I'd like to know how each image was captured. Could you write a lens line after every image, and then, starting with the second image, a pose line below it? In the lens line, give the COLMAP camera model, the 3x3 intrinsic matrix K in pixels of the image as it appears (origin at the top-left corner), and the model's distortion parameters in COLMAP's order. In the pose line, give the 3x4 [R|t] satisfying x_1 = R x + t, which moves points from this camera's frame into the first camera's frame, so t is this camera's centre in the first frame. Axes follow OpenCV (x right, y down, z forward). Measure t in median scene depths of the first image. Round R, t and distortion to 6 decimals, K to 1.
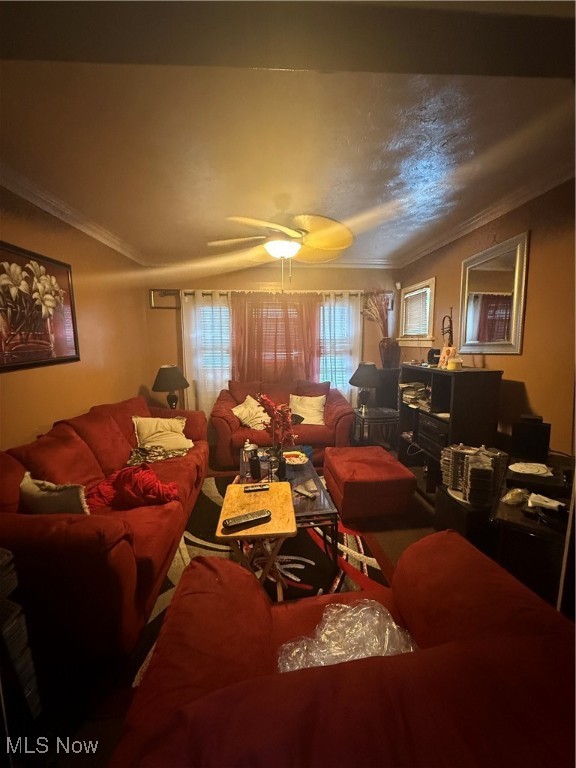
lens RADIAL K [[305.5, 0, 288.7], [0, 305.5, 383.0], [0, 0, 1]] dist [-0.002078, 0.000380]
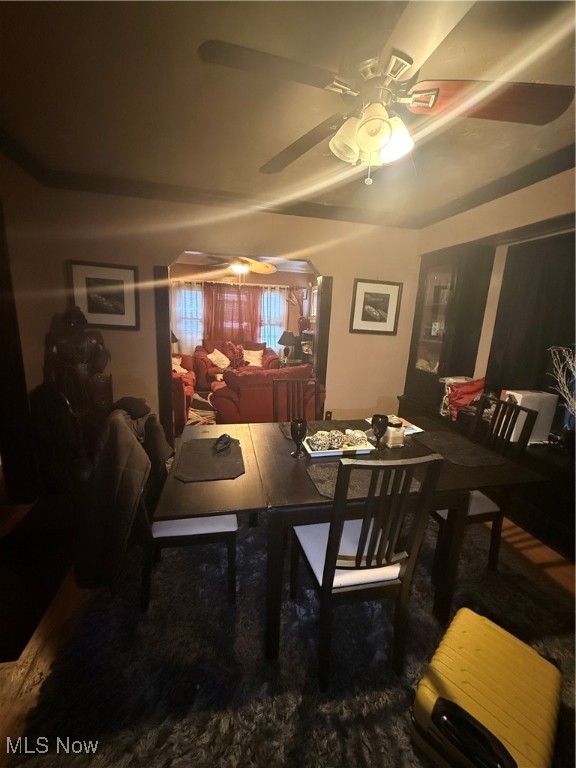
lens RADIAL K [[305.5, 0, 289.6], [0, 305.5, 384.5], [0, 0, 1]] dist [-0.002078, 0.000380]
pose [[0.984728, 0.009882, 0.173818, -0.027600], [-0.022869, 0.997079, 0.072875, 0.111171], [-0.172590, -0.075737, 0.982078, -0.722810]]
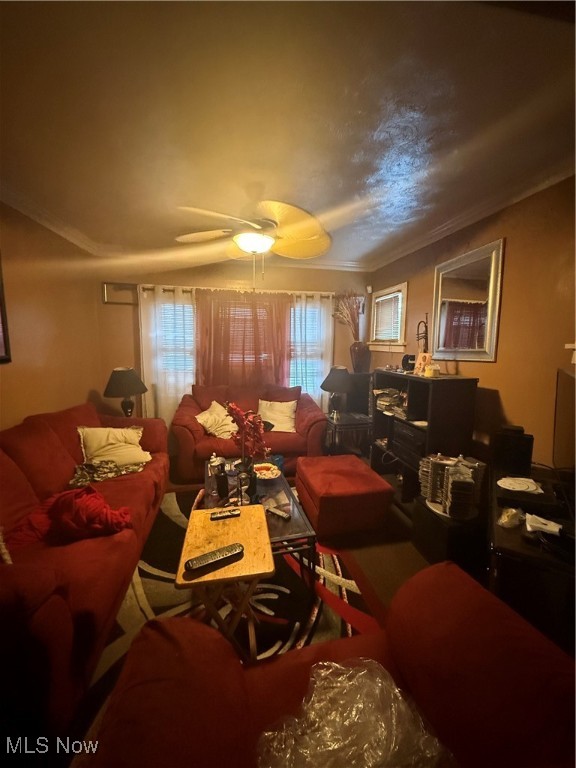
lens RADIAL K [[305.5, 0, 288.9], [0, 305.5, 382.7], [0, 0, 1]] dist [-0.002078, 0.000380]
pose [[0.993534, 0.005198, 0.113413, -0.012773], [-0.004639, 0.999976, -0.005193, -0.011859], [-0.113437, 0.004633, 0.993534, 0.057330]]
